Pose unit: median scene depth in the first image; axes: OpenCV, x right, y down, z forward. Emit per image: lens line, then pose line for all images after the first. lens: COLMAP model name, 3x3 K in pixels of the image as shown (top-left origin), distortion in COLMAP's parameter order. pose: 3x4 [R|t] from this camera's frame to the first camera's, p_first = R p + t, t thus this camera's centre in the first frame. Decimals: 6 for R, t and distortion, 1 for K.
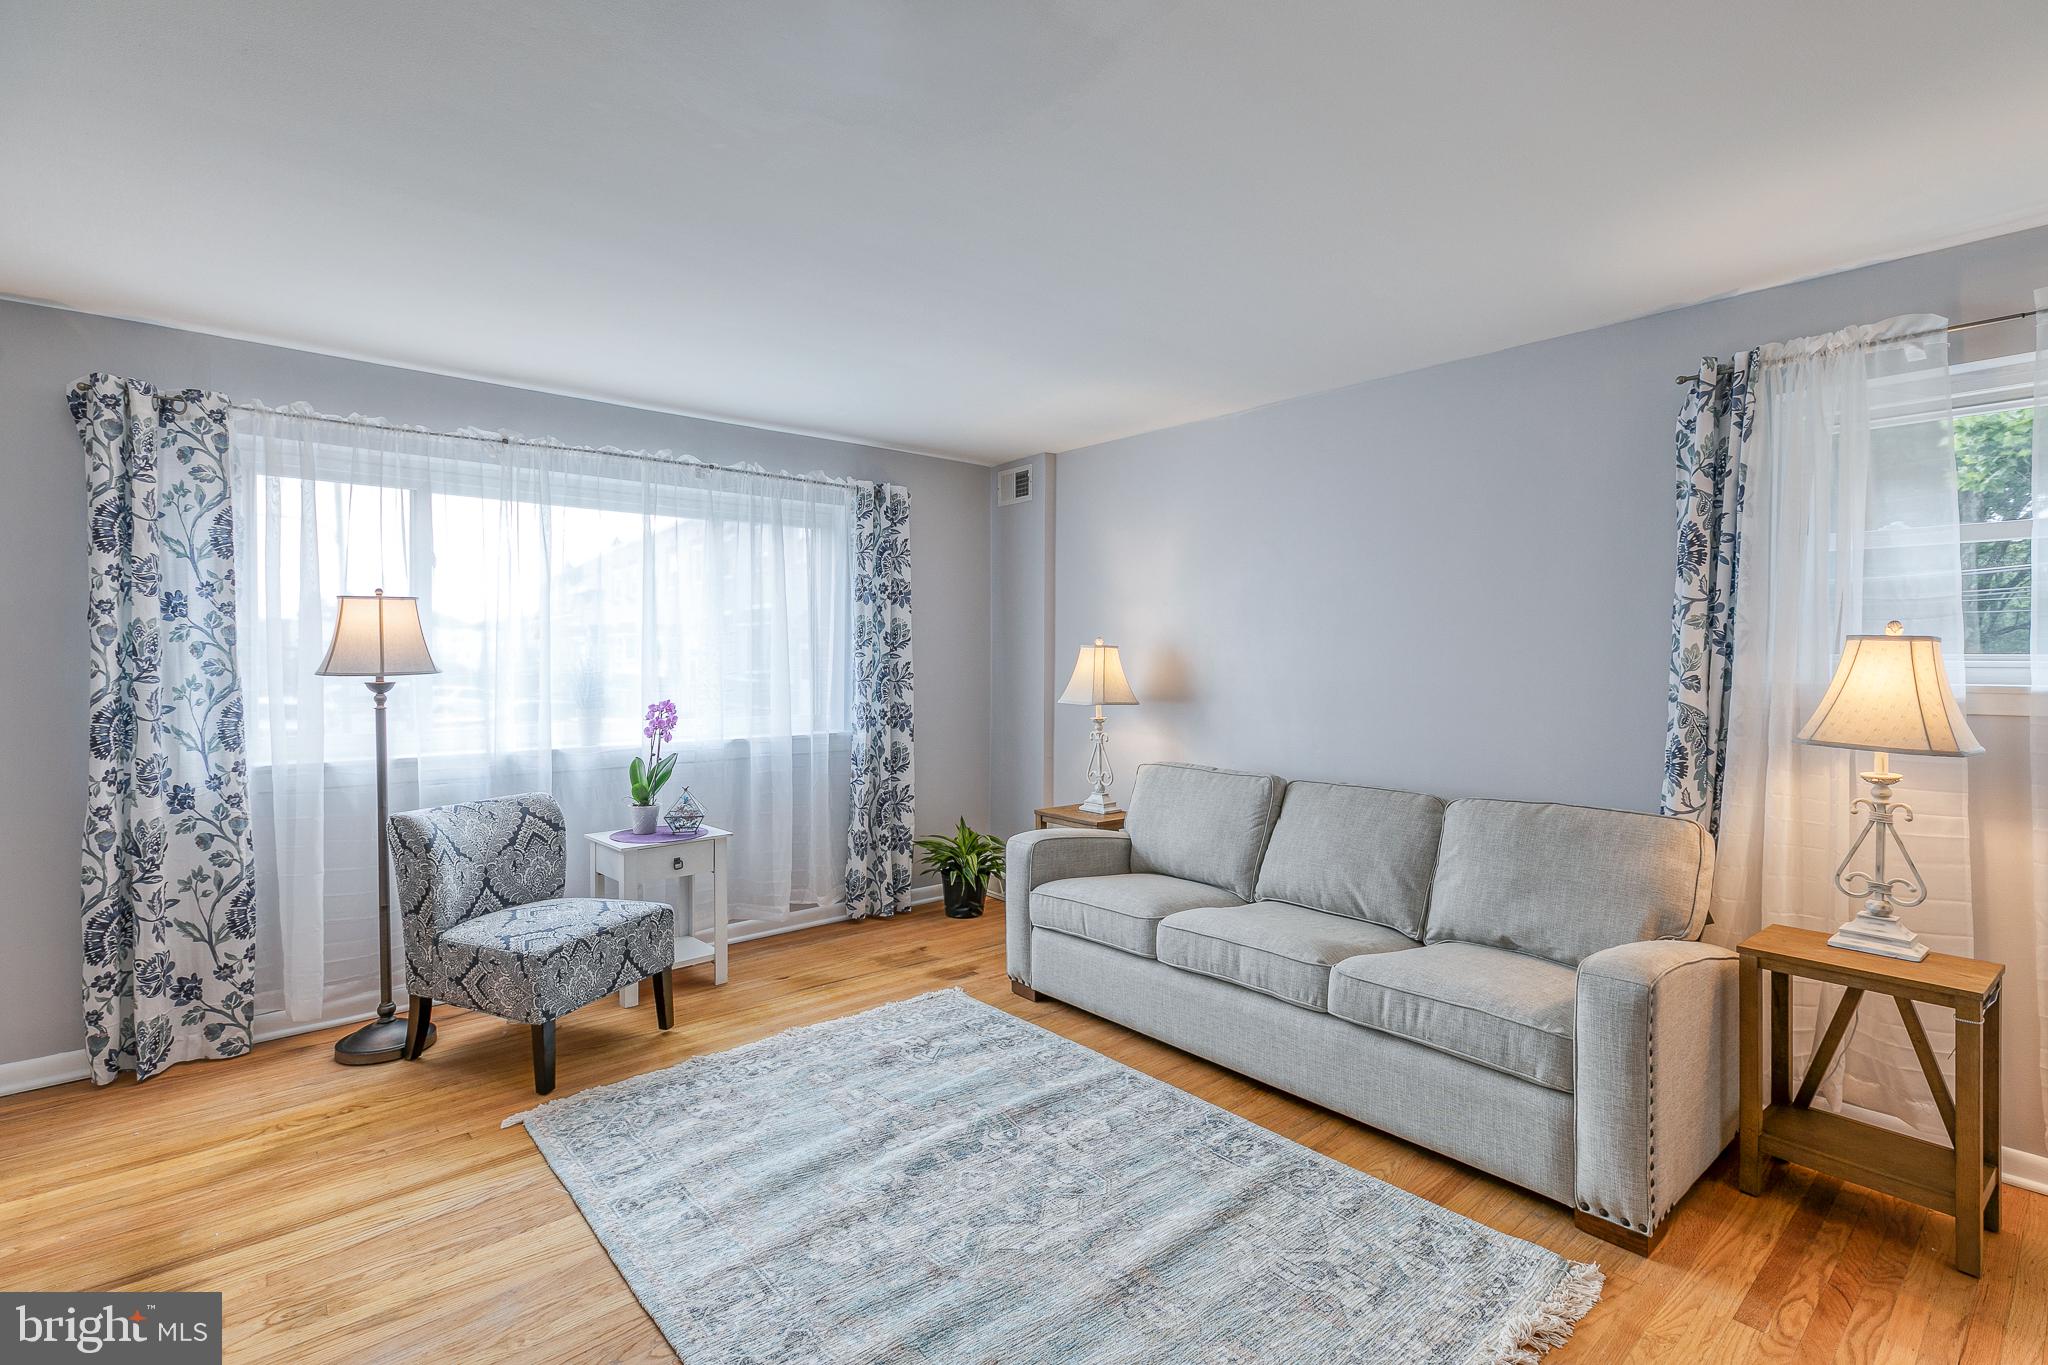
lens RADIAL K [[951.7, 0, 1026.1], [0, 951.7, 660.8], [0, 0, 1]] dist [0.007789, 0.000050]
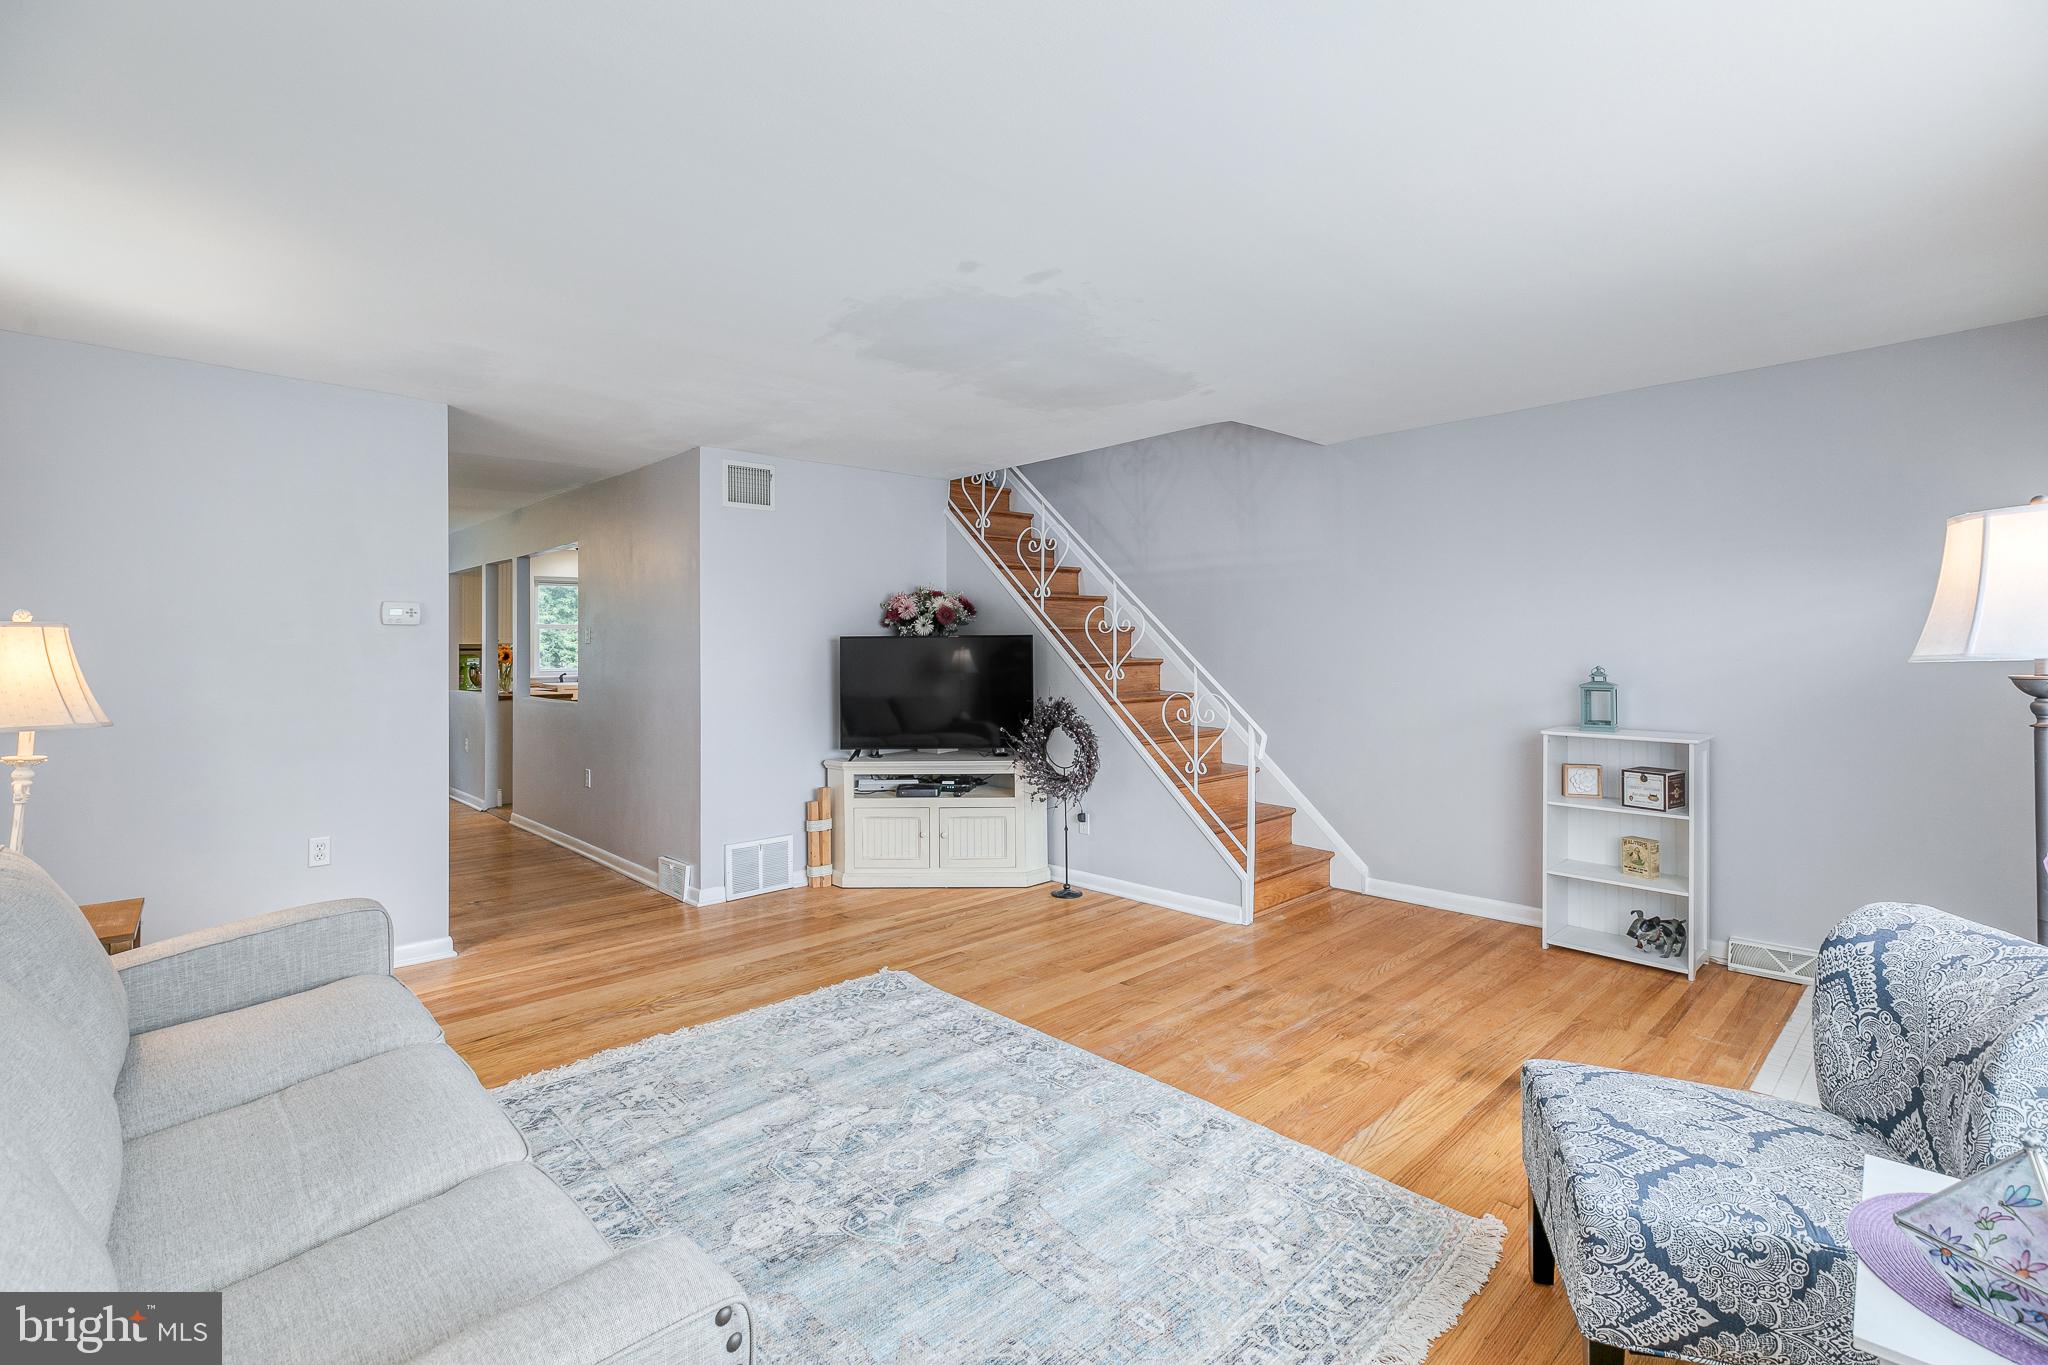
lens RADIAL K [[927.6, 0, 1027.7], [0, 927.6, 626.6], [0, 0, 1]] dist [0.003790, 0.000186]
pose [[-0.998535, 0.005522, -0.053827, -0.107082], [0.006437, 0.999837, -0.016842, 0.000580], [0.053726, -0.017164, -0.998408, 1.602314]]
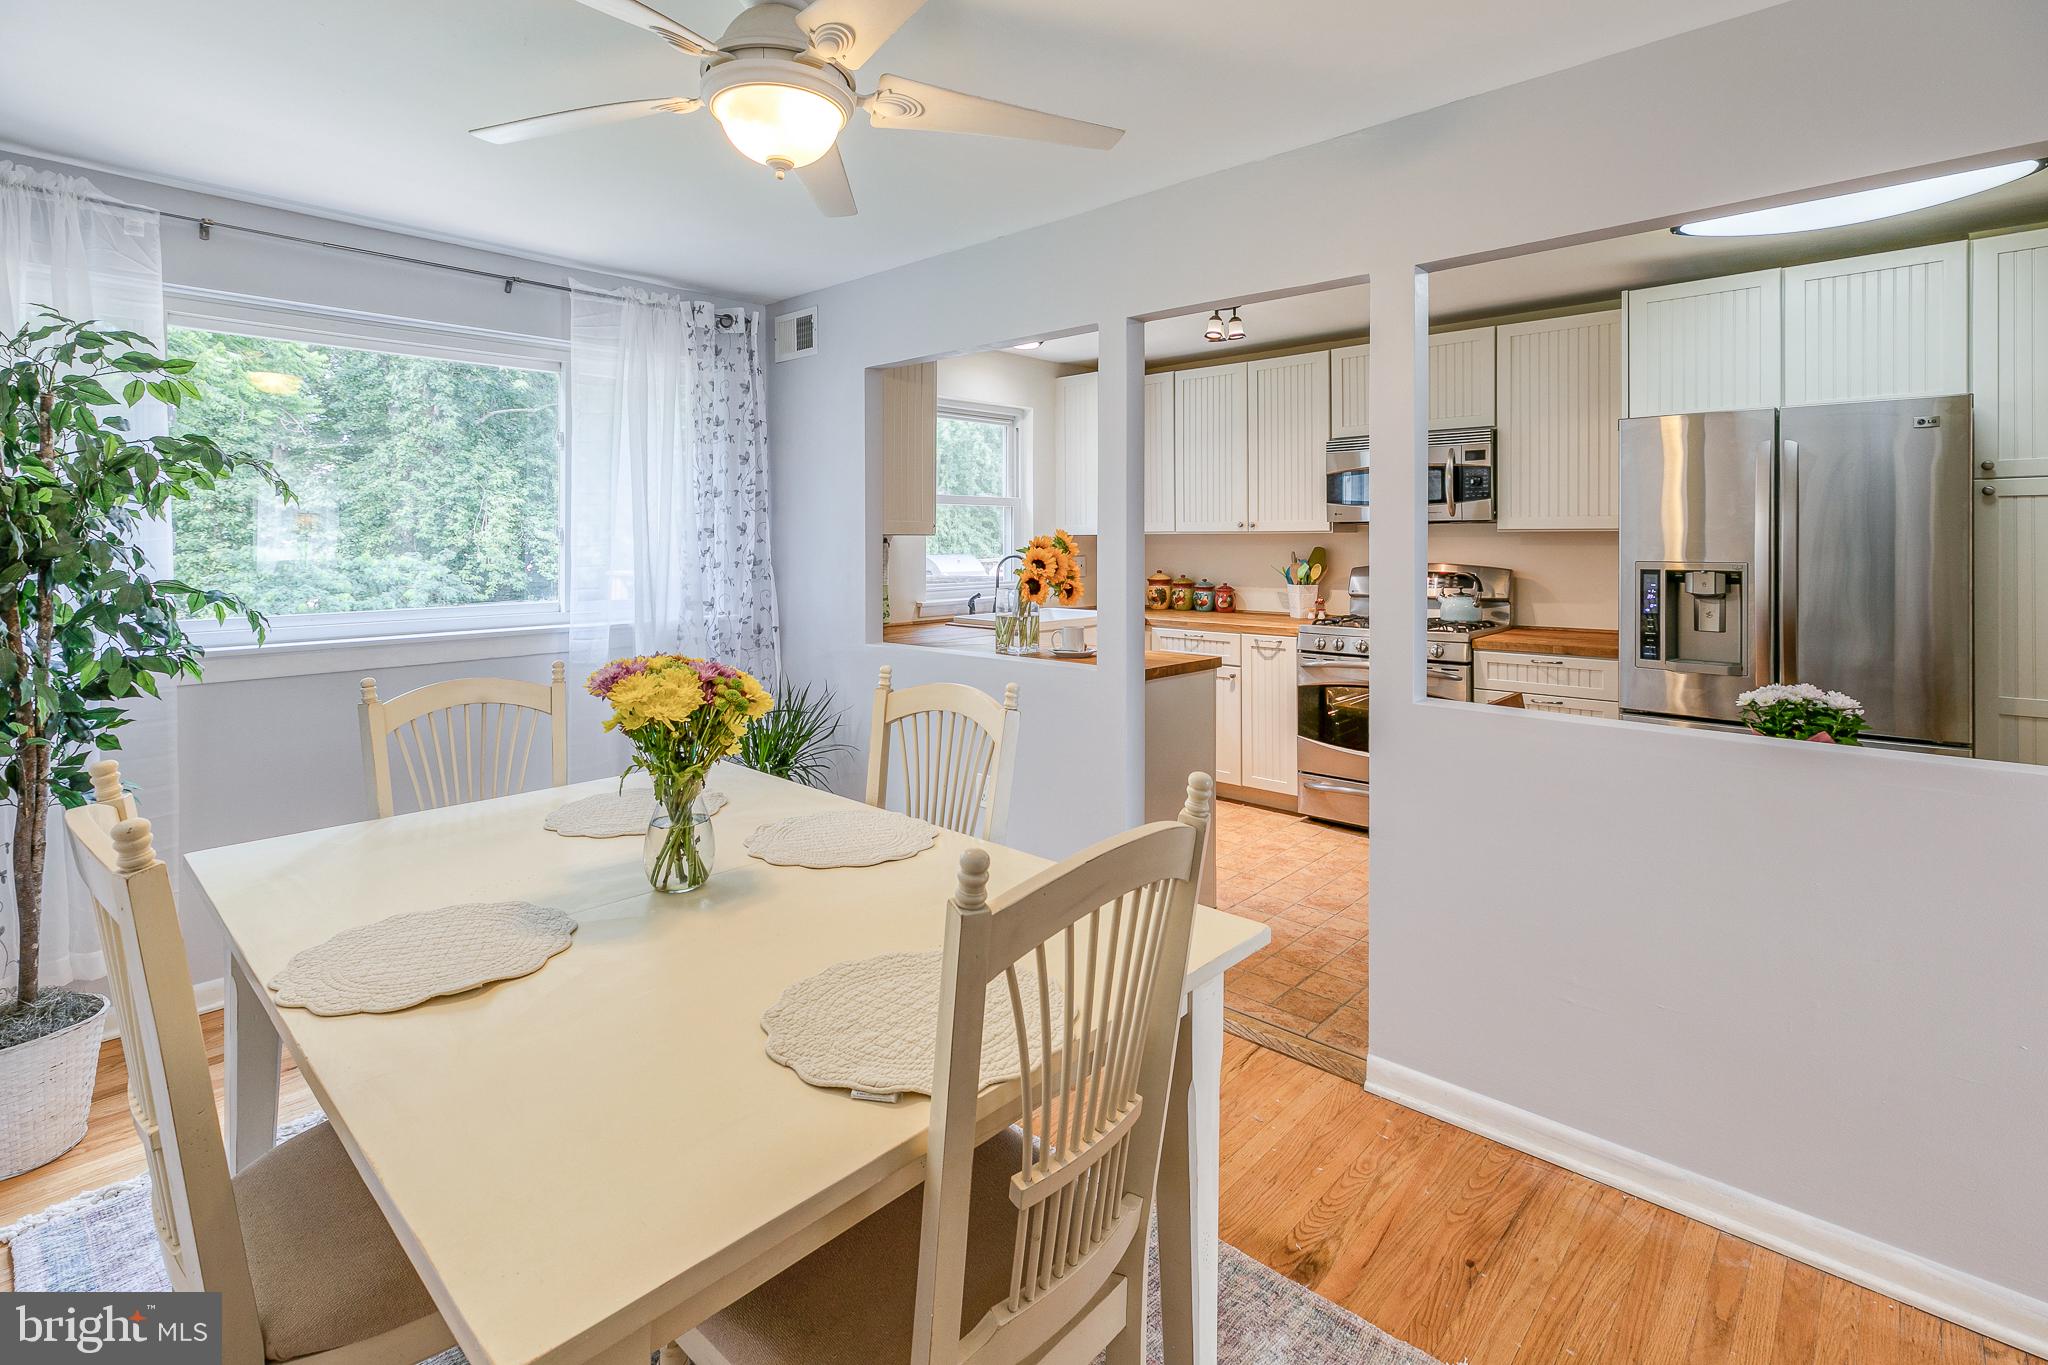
lens RADIAL K [[962.0, 0, 1005.0], [0, 962.0, 539.7], [0, 0, 1]] dist [0.002035, 0.000394]
pose [[-0.994899, 0.002751, -0.100835, 1.484402], [0.001938, 0.999965, 0.008162, -0.006950], [0.100854, 0.007925, -0.994870, -0.095243]]
